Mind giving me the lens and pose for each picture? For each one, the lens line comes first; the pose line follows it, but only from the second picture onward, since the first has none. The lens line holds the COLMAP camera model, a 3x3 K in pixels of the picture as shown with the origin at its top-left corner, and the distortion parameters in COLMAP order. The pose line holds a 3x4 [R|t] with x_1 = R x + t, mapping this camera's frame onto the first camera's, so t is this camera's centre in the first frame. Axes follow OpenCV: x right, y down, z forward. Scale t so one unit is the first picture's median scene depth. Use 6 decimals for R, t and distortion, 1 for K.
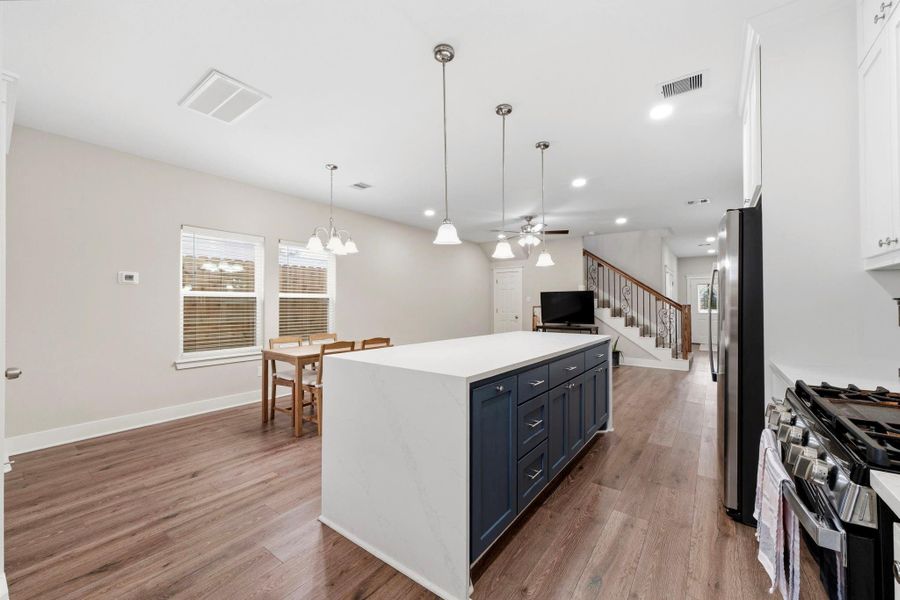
lens RADIAL K [[353.2, 0, 450.0], [0, 353.2, 300.0], [0, 0, 1]] dist [-0.000384, -0.000035]
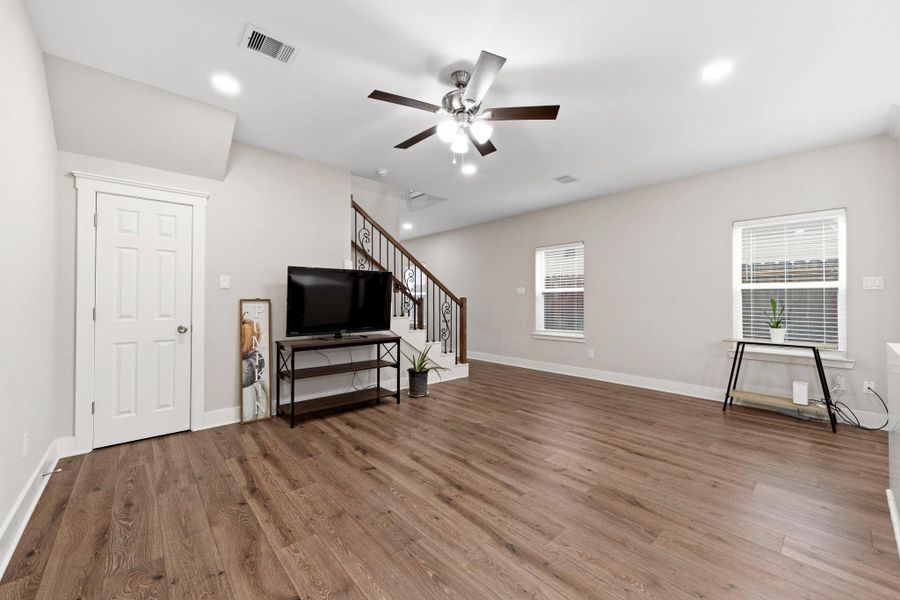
lens RADIAL K [[353.2, 0, 450.0], [0, 353.2, 300.0], [0, 0, 1]] dist [-0.000384, -0.000035]
pose [[0.201955, 0.007996, 0.979362, -0.138076], [-0.016316, 0.999855, -0.004799, 0.018963], [-0.979259, -0.015011, 0.202056, 0.736202]]
